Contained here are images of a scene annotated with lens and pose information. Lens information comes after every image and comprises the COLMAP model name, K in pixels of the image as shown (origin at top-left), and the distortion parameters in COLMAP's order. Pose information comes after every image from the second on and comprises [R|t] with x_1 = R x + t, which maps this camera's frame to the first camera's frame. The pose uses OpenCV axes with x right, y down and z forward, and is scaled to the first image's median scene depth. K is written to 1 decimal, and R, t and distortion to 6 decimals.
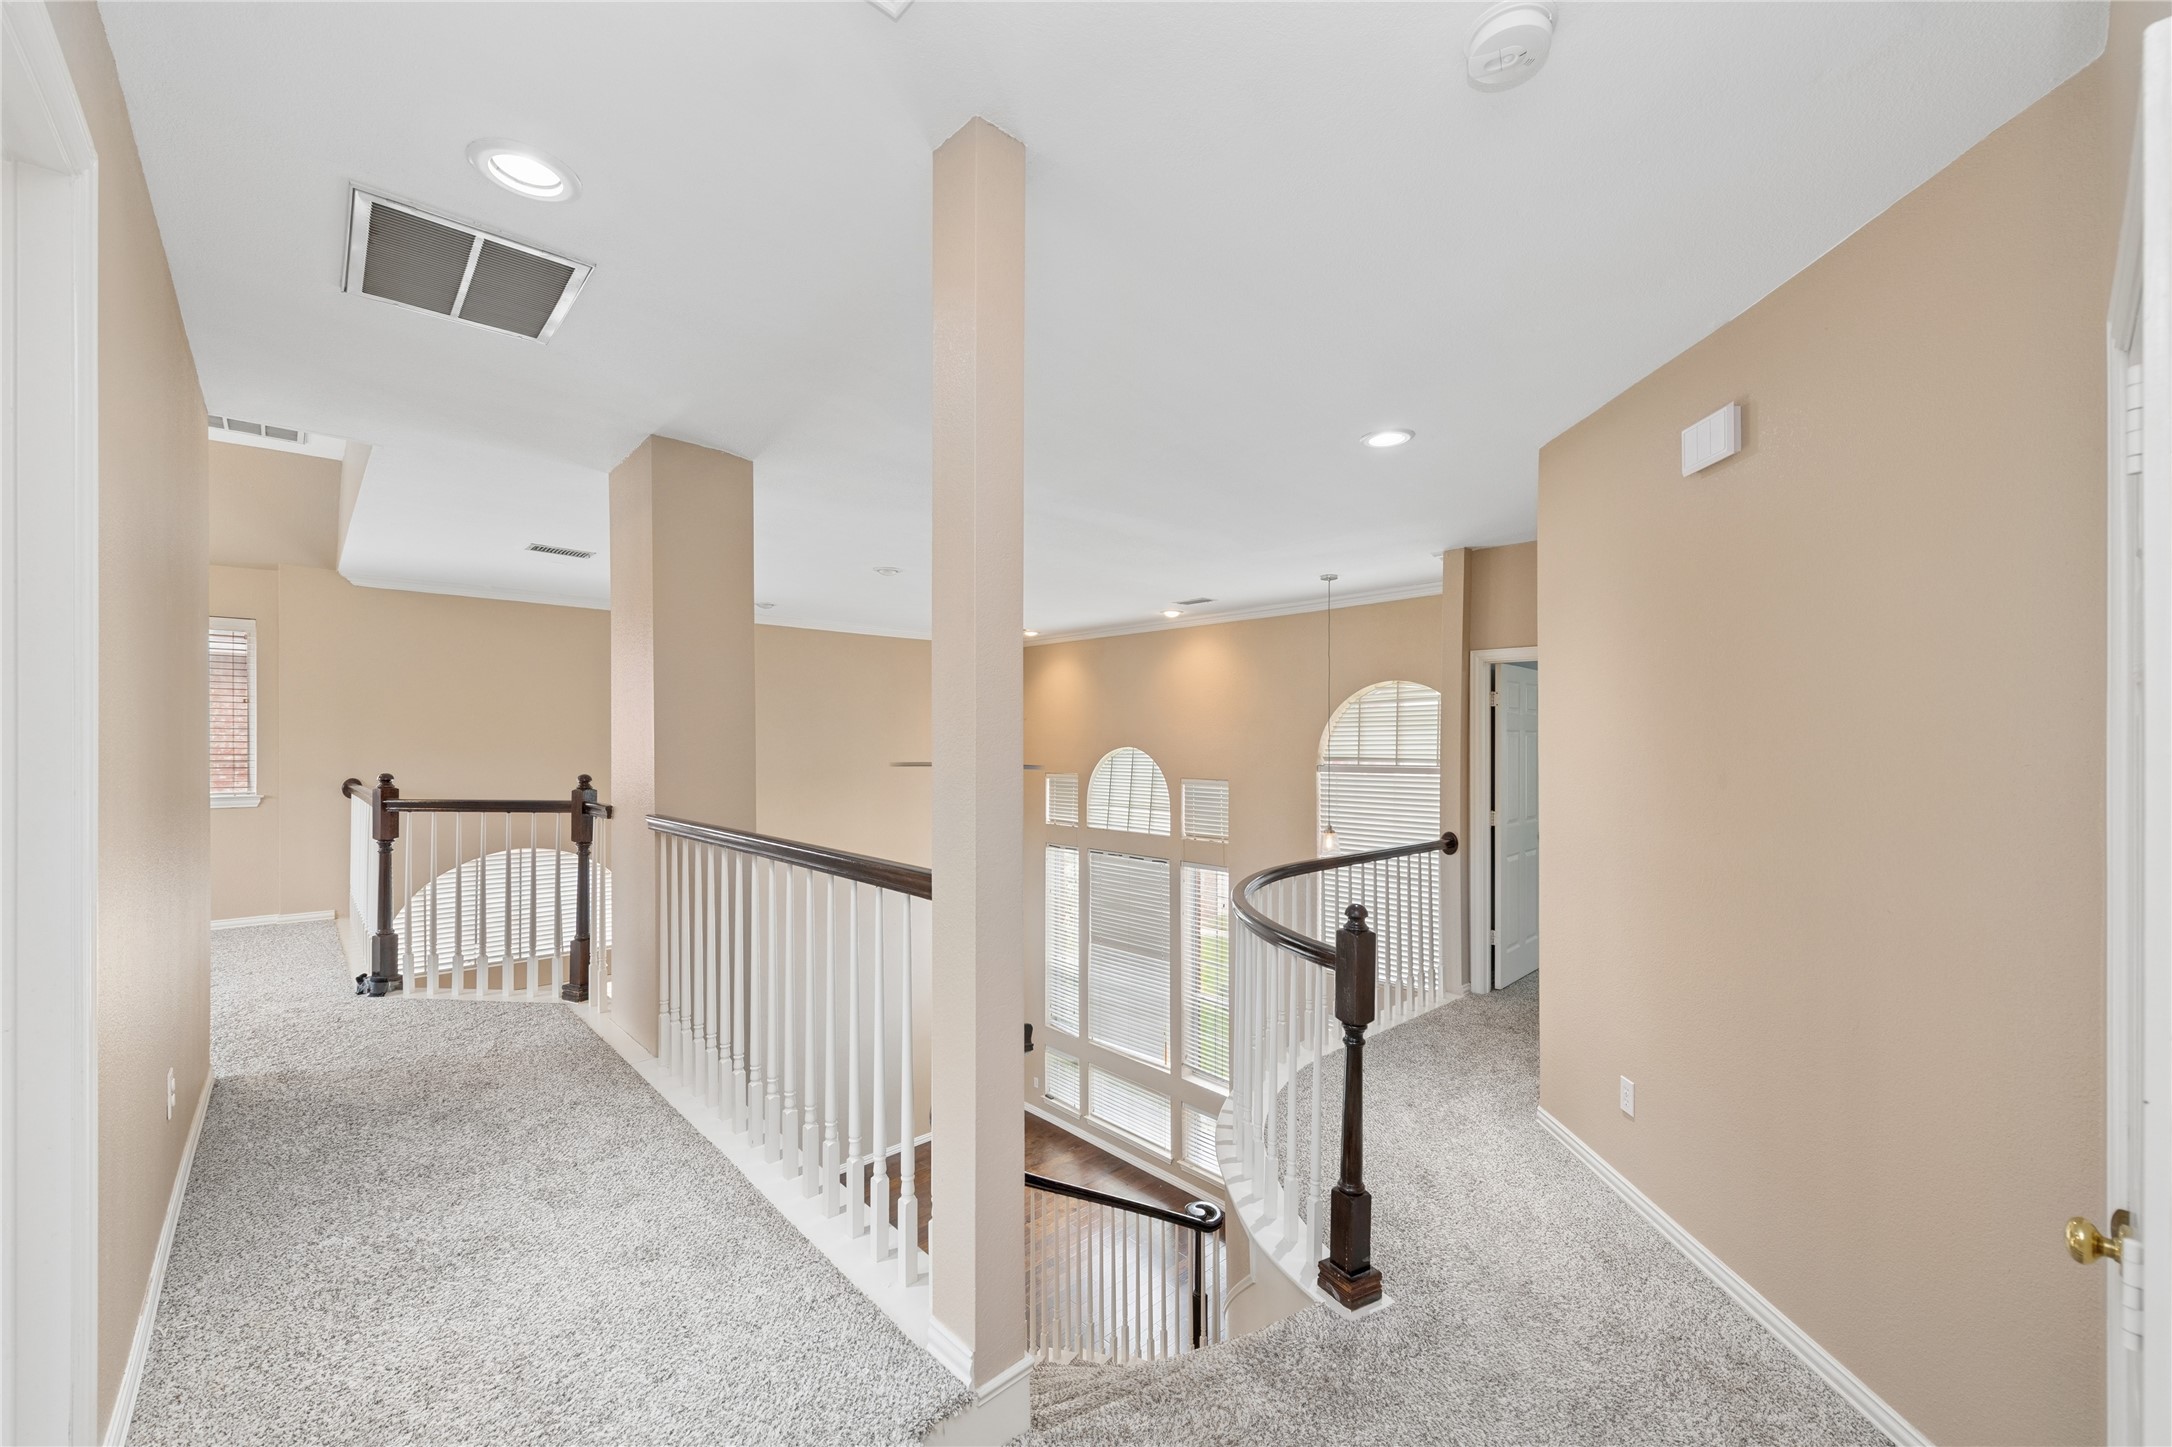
lens RADIAL K [[834.5, 0, 1128.4], [0, 834.5, 739.6], [0, 0, 1]] dist [0.000490, -0.000005]
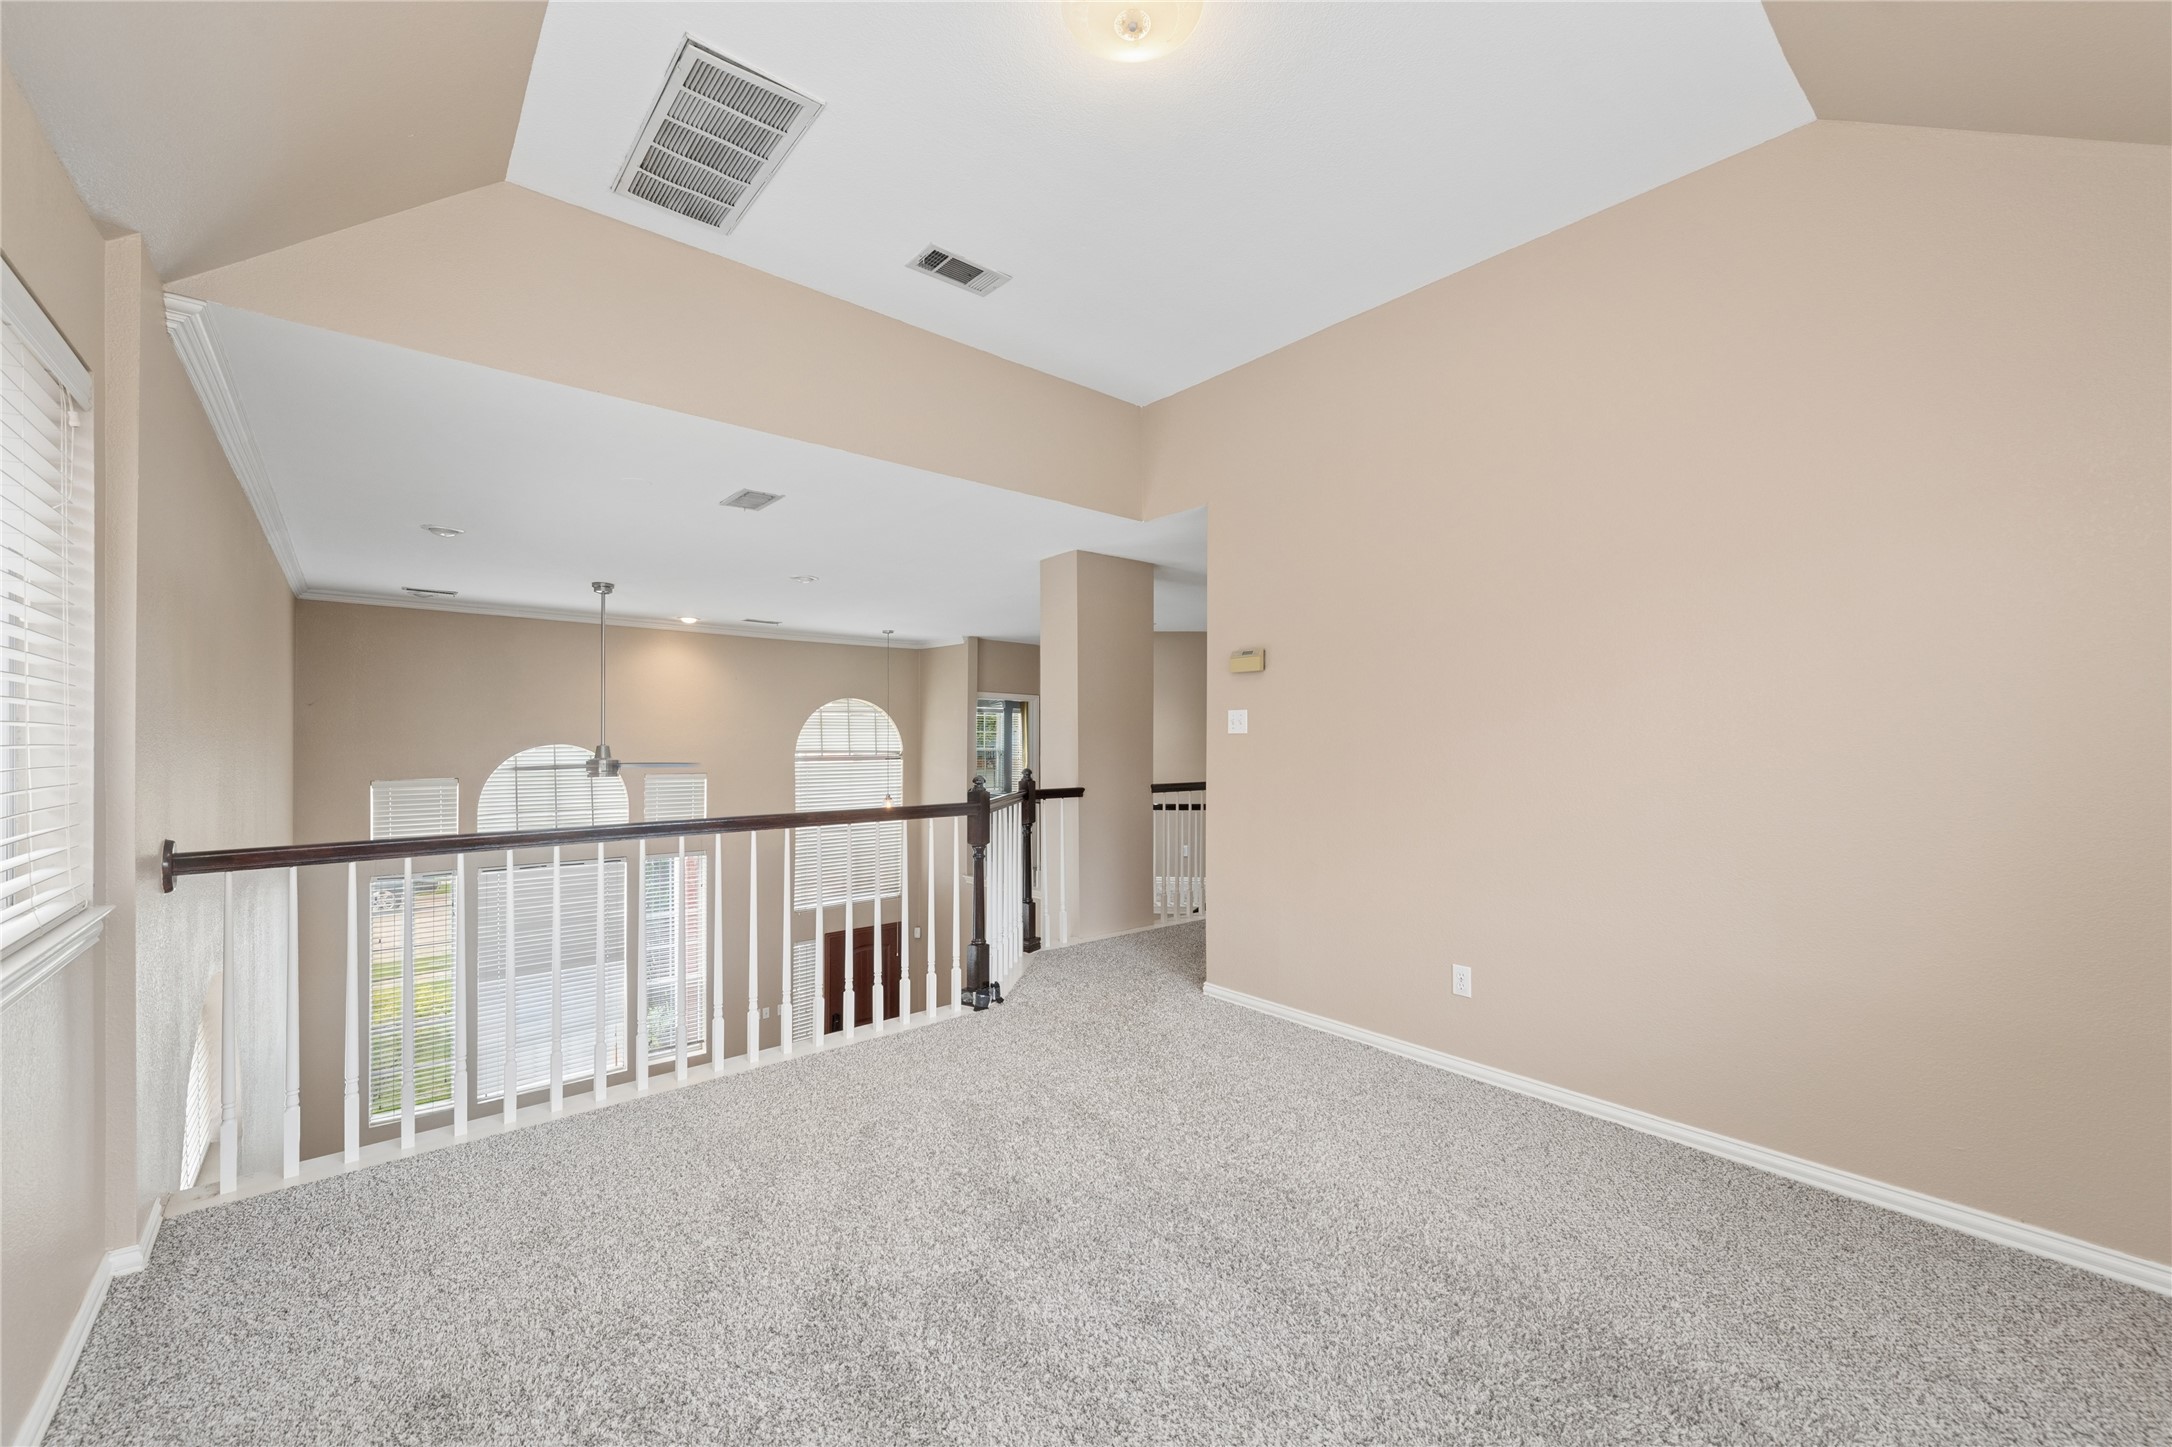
lens RADIAL K [[848.9, 0, 1092.2], [0, 848.9, 733.7], [0, 0, 1]] dist [0.000670, -0.000159]
pose [[0.095768, 0.006490, 0.995382, -1.120659], [-0.004925, 0.999970, -0.006046, -0.001190], [-0.995391, -0.004323, 0.095797, 0.429753]]
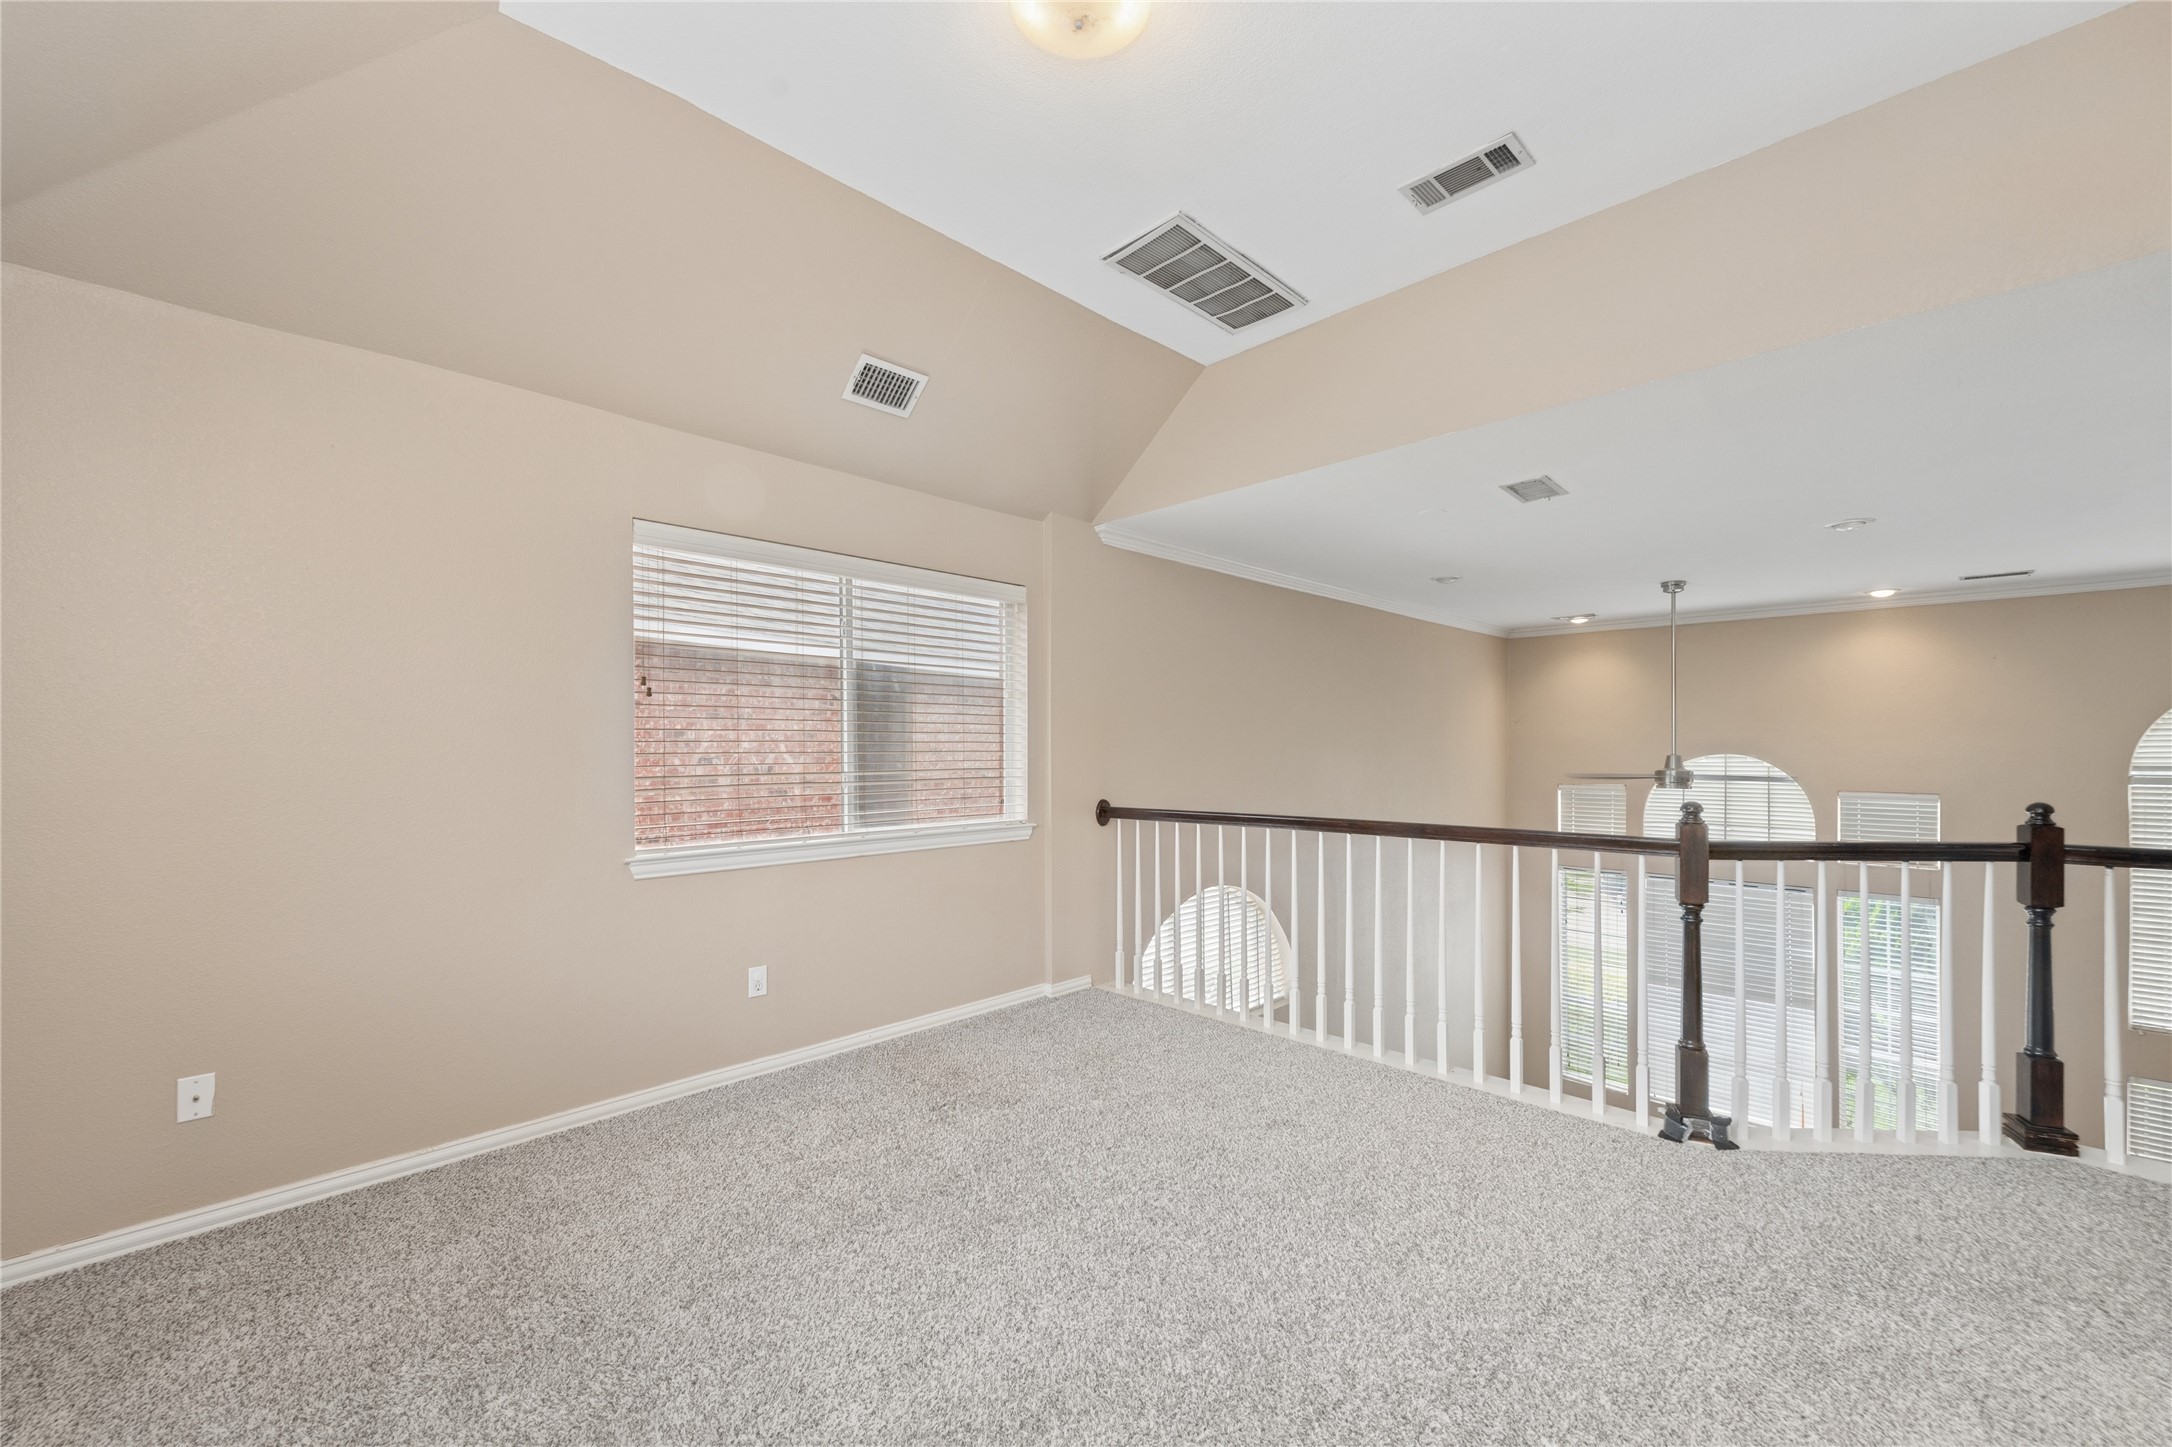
lens RADIAL K [[841.9, 0, 1069.6], [0, 841.9, 742.4], [0, 0, 1]] dist [-0.000702, -0.000065]
pose [[0.999774, -0.001652, -0.021179, -0.860284], [0.001579, 0.999993, -0.003471, -0.002086], [0.021185, 0.003437, 0.999770, 0.189796]]
